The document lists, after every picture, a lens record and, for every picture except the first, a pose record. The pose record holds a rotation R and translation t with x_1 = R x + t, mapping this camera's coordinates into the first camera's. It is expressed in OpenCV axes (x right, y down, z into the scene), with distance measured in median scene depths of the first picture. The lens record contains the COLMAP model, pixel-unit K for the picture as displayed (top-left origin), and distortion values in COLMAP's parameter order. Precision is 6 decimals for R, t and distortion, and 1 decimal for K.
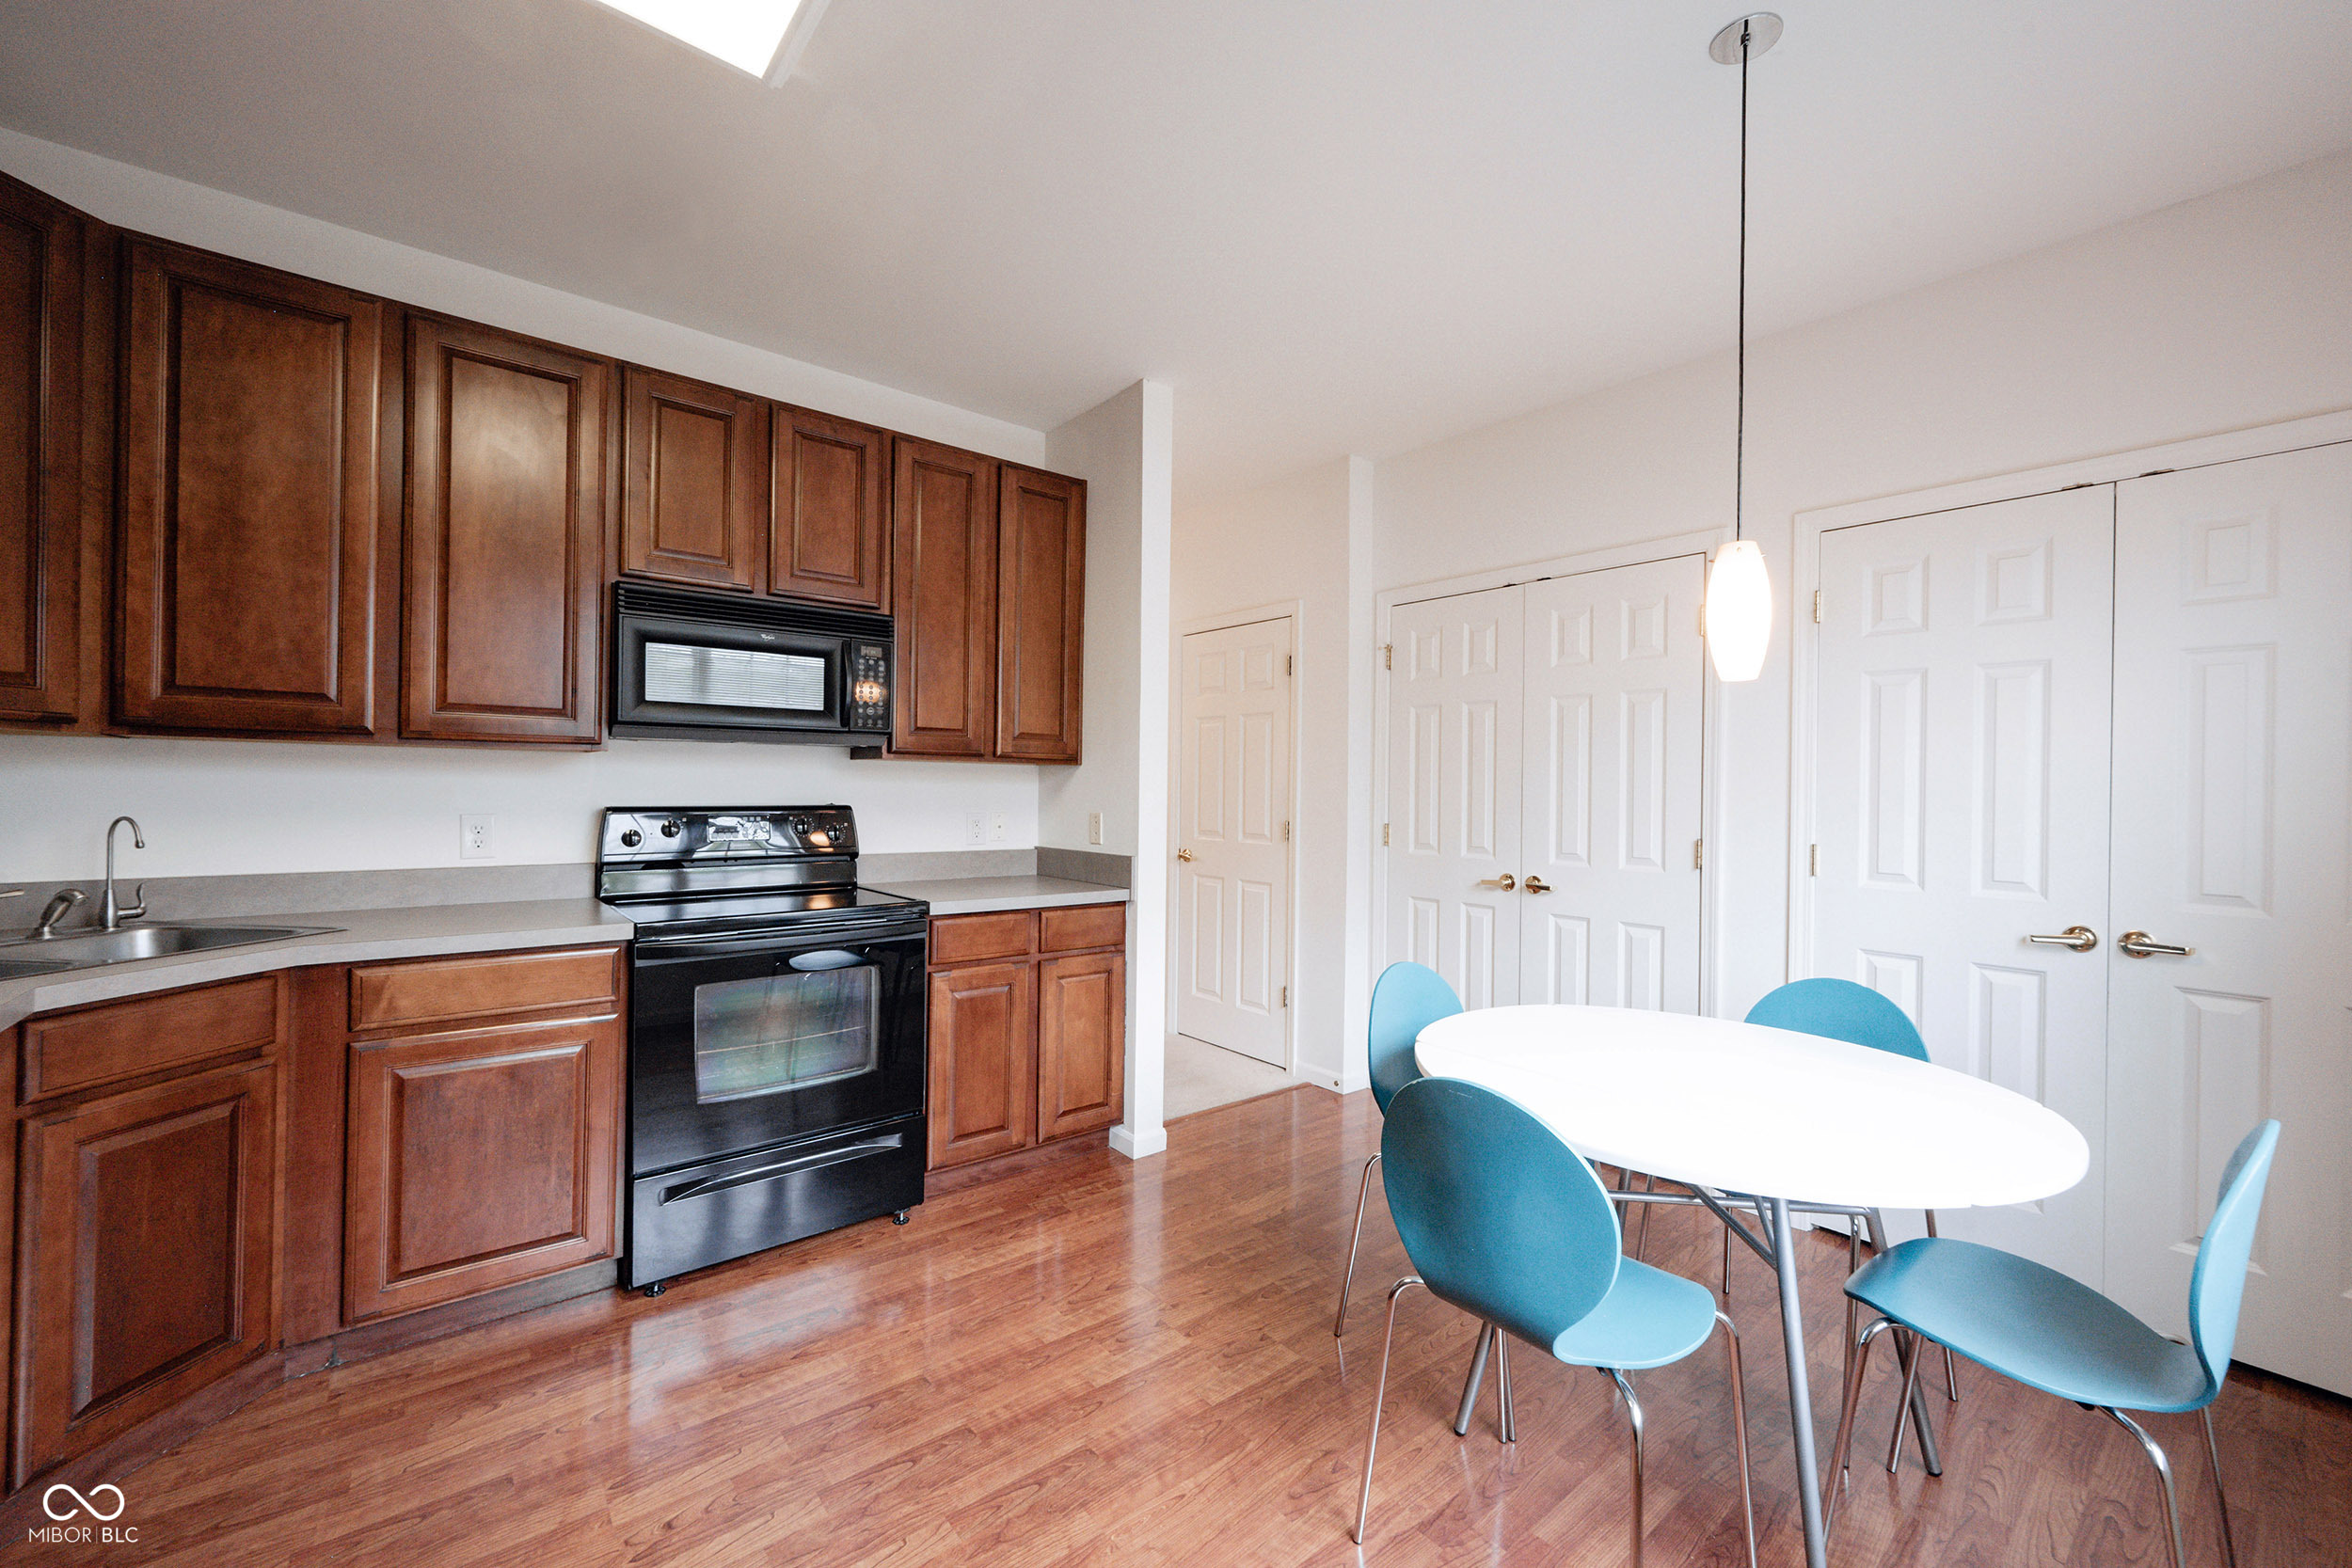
lens RADIAL K [[923.1, 0, 1170.3], [0, 923.1, 784.5], [0, 0, 1]] dist [0.000215, 0.000285]
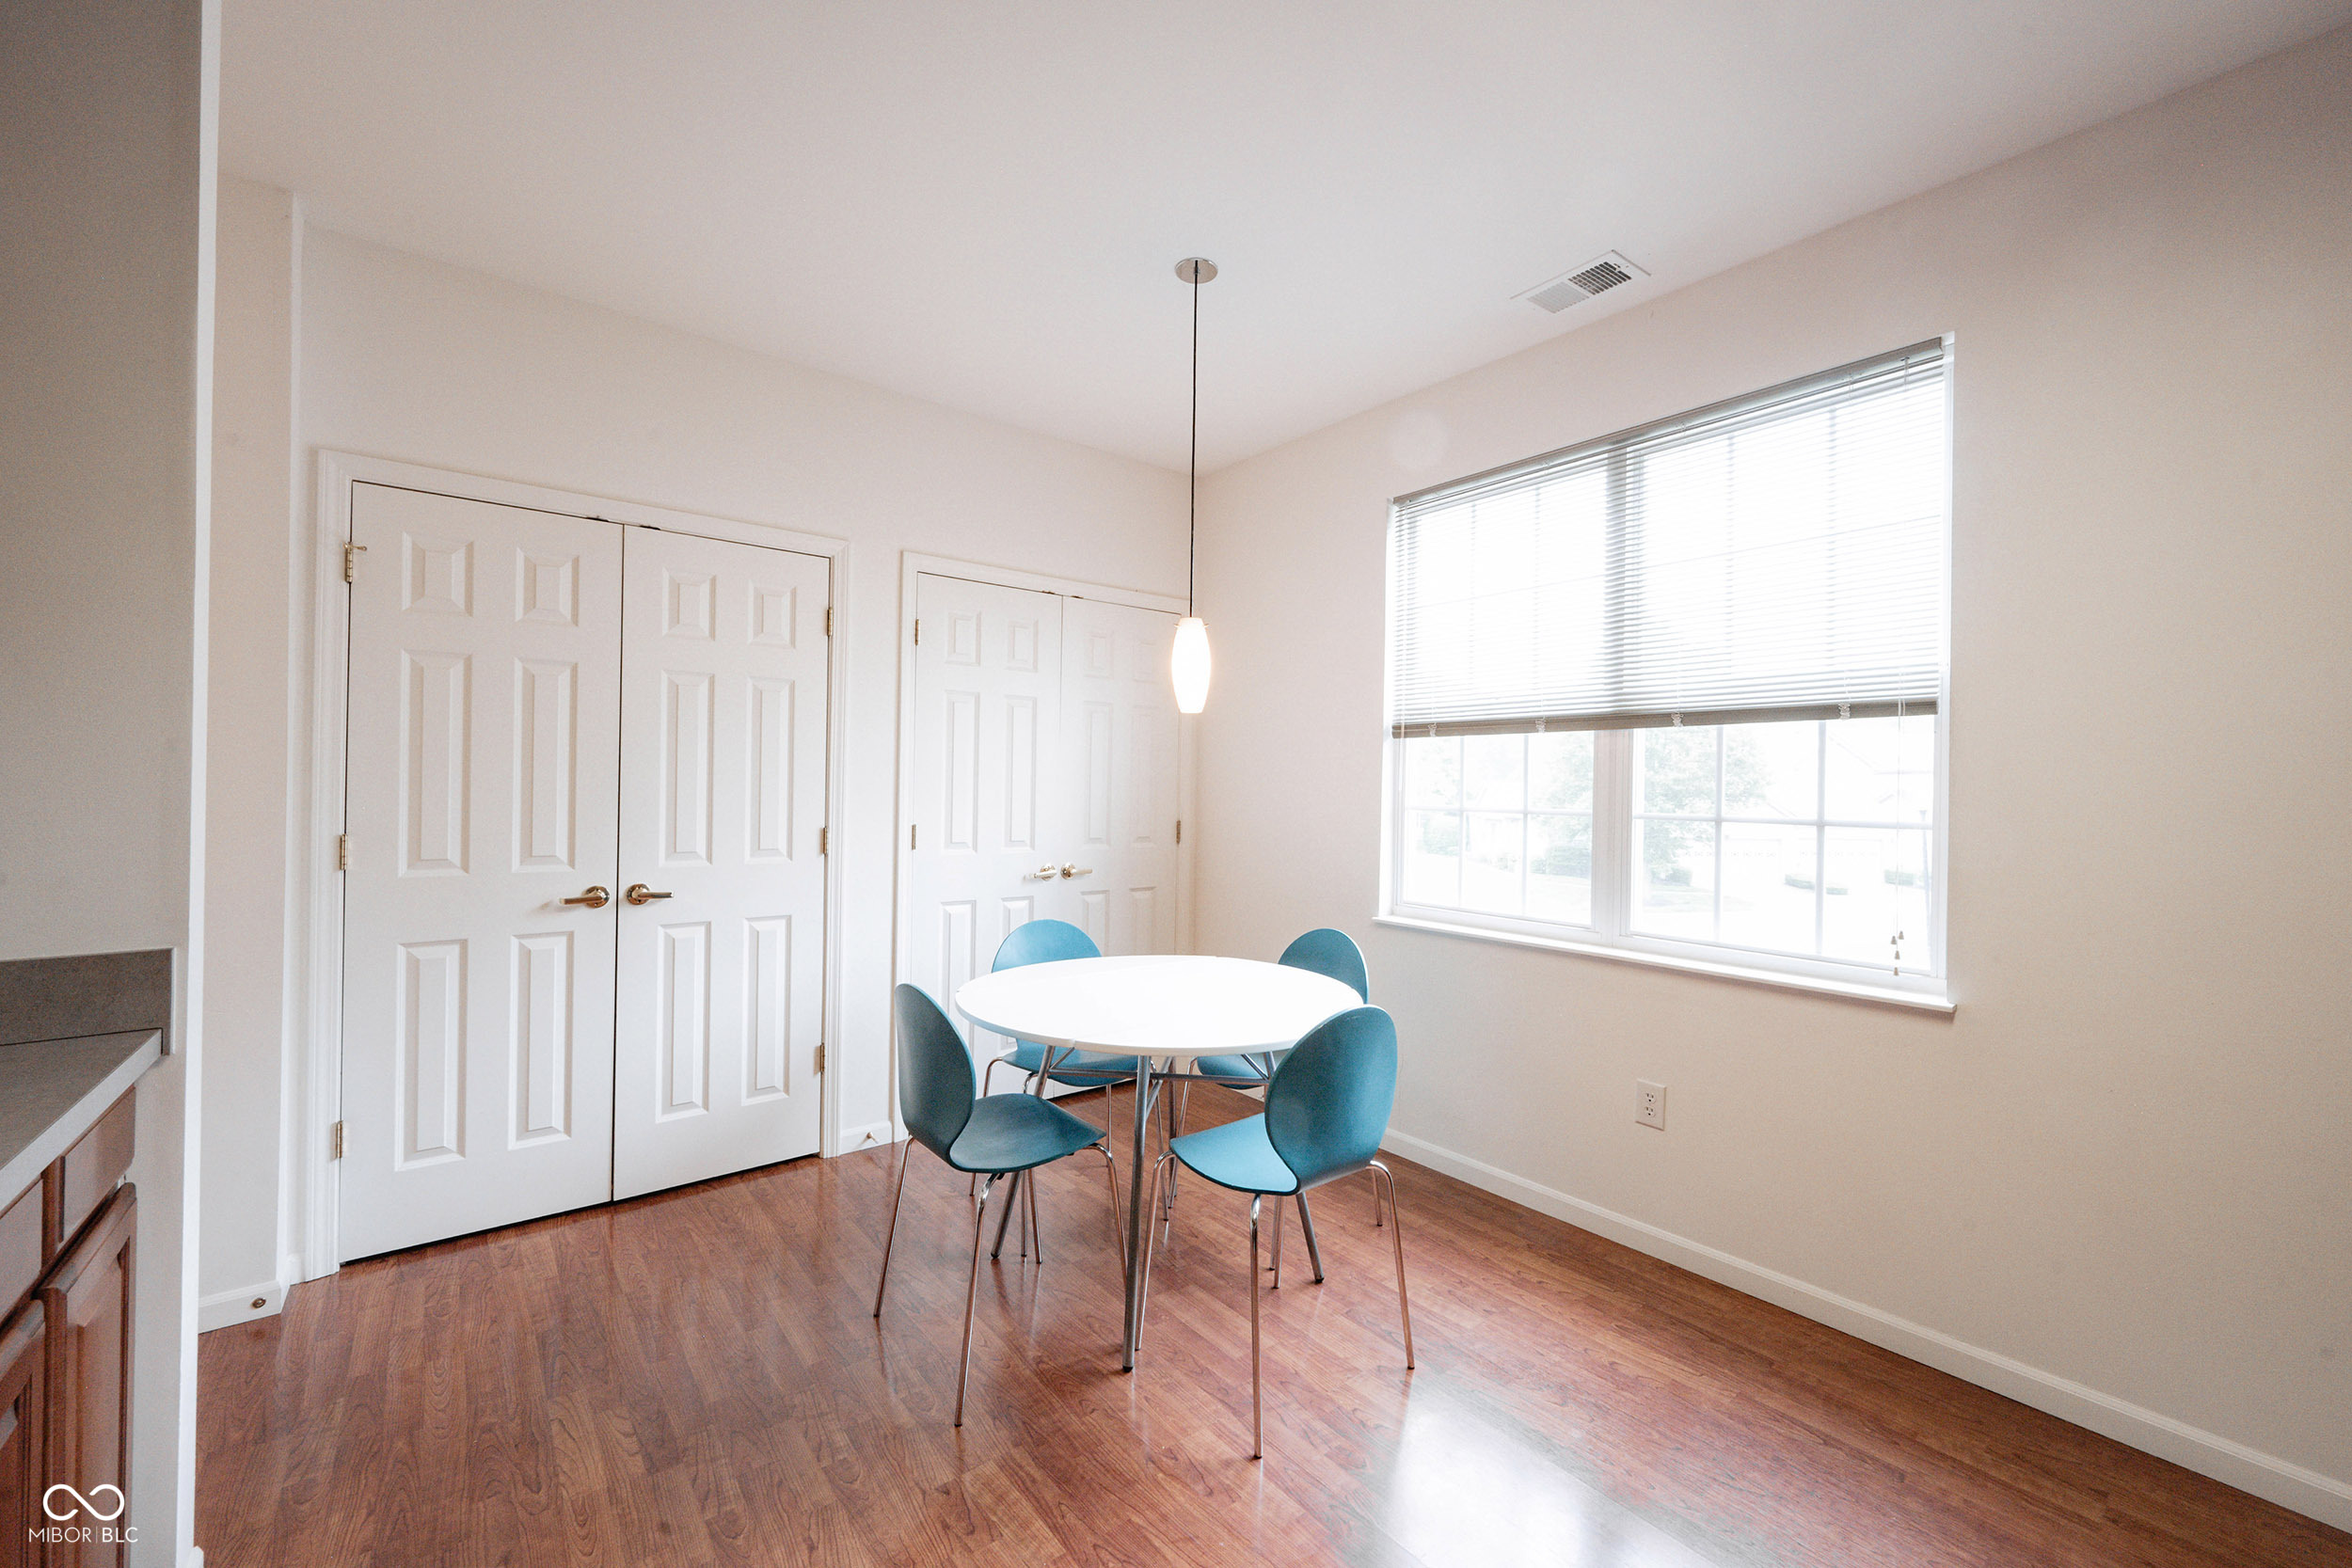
lens RADIAL K [[923.1, 0, 1170.3], [0, 923.1, 784.5], [0, 0, 1]] dist [0.000215, 0.000285]
pose [[0.016216, -0.014110, 0.999769, -0.533609], [-0.016674, 0.999758, 0.014380, -0.012474], [-0.999729, -0.016904, 0.015977, 0.638003]]
